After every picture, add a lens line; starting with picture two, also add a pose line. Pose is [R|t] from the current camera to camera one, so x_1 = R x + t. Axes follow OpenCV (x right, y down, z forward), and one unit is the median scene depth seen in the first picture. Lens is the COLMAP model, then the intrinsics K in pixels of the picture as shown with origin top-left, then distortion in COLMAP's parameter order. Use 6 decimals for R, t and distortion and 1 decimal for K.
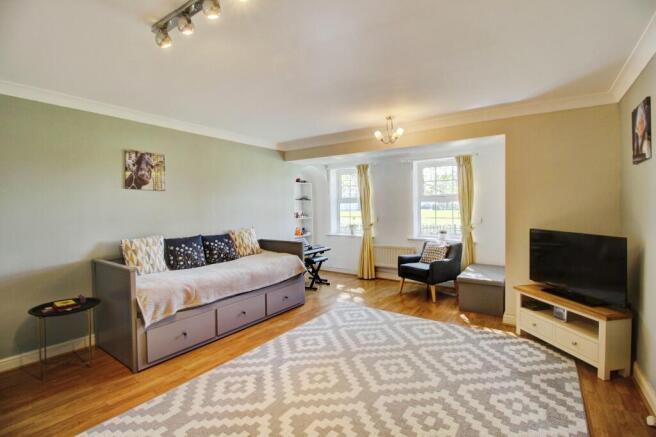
lens RADIAL K [[305.4, 0, 330.1], [0, 305.4, 233.7], [0, 0, 1]] dist [0.000170, -0.000071]
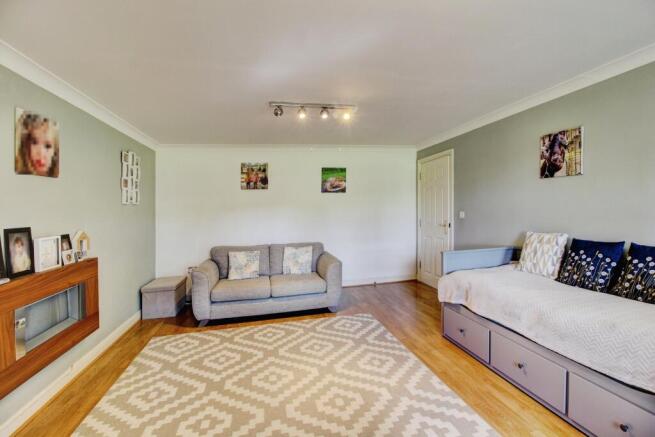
lens RADIAL K [[310.0, 0, 328.8], [0, 310.0, 206.6], [0, 0, 1]] dist [-0.023262, -0.000546]
pose [[-0.678368, 0.035702, -0.733854, 0.463998], [-0.016686, 0.997812, 0.063968, -0.111479], [0.734533, 0.055639, -0.676288, 1.174312]]
